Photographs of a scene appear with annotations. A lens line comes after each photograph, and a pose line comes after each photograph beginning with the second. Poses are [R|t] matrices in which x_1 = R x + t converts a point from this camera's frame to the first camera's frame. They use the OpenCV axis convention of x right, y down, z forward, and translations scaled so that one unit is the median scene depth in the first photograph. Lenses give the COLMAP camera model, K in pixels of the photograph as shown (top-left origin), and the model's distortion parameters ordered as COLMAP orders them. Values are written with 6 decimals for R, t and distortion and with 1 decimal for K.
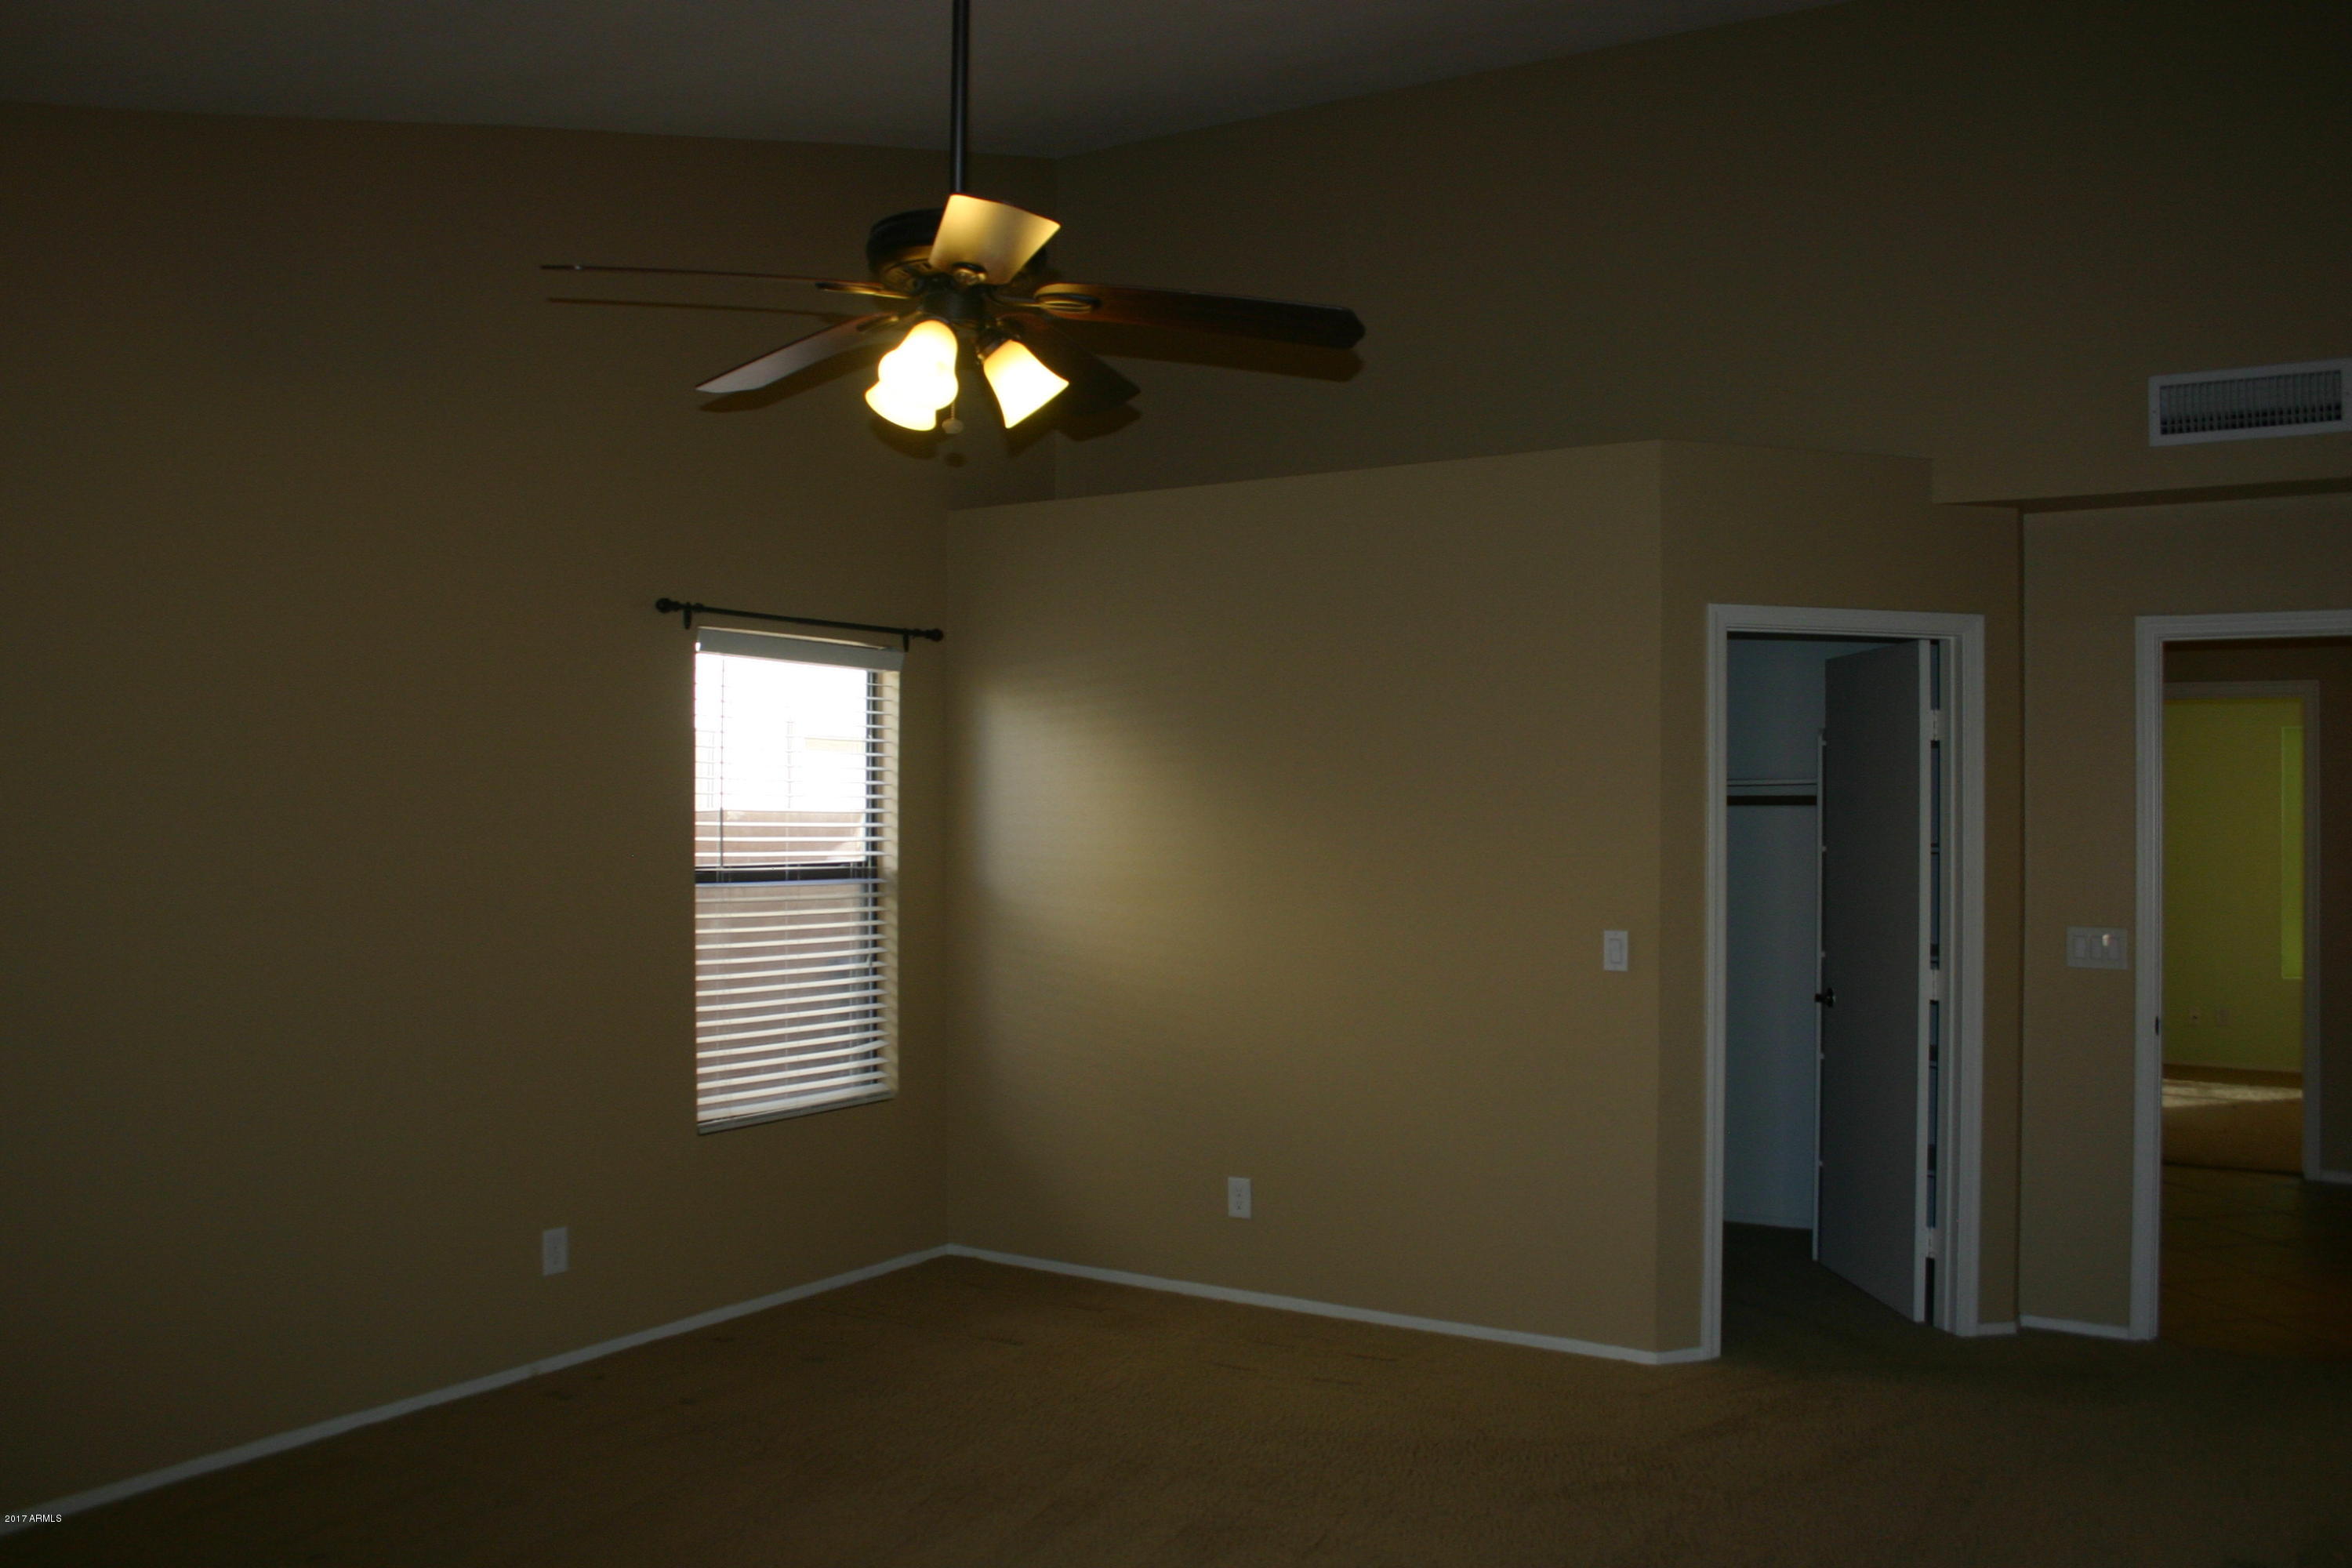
lens RADIAL K [[1936.0, 0, 1181.2], [0, 1936.0, 791.8], [0, 0, 1]] dist [-0.142085, 0.116284]
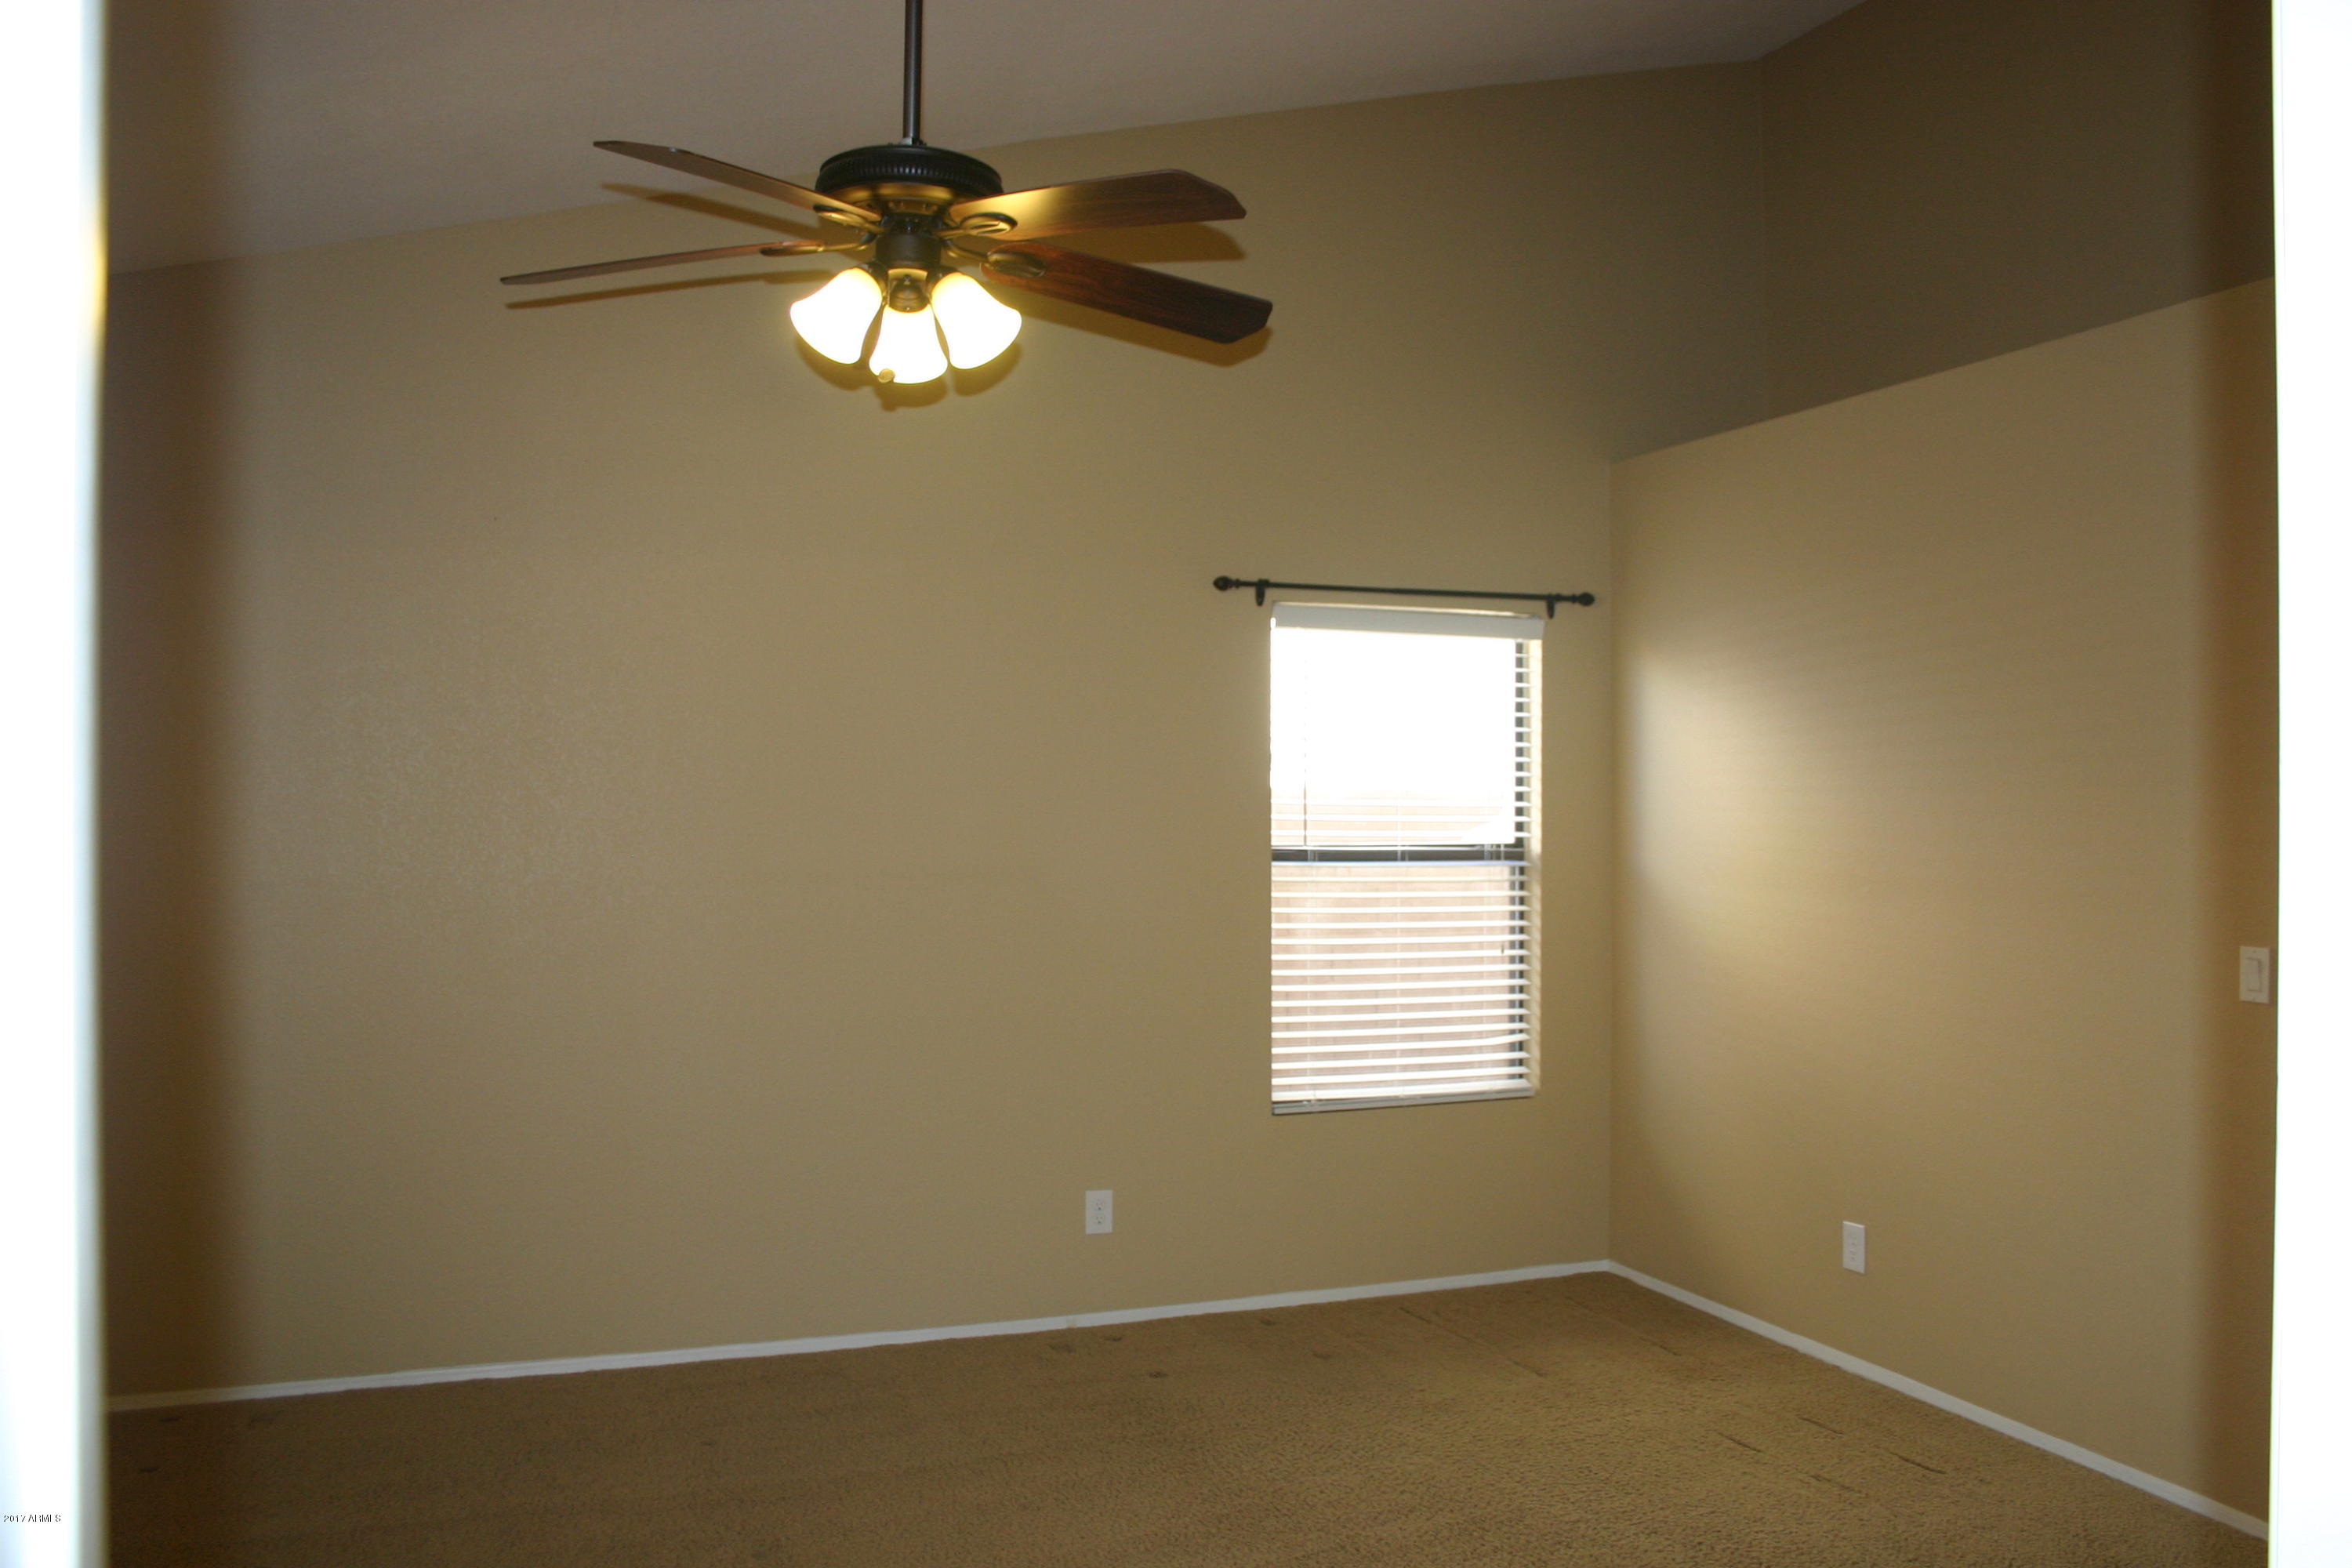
lens RADIAL K [[1936.0, 0, 1177.2], [0, 1936.0, 780.2], [0, 0, 1]] dist [-0.142085, 0.116284]
pose [[0.807269, -0.004550, -0.590166, 0.262253], [0.004336, 0.999989, -0.001778, 0.006389], [0.590167, -0.001124, 0.807280, 0.142373]]
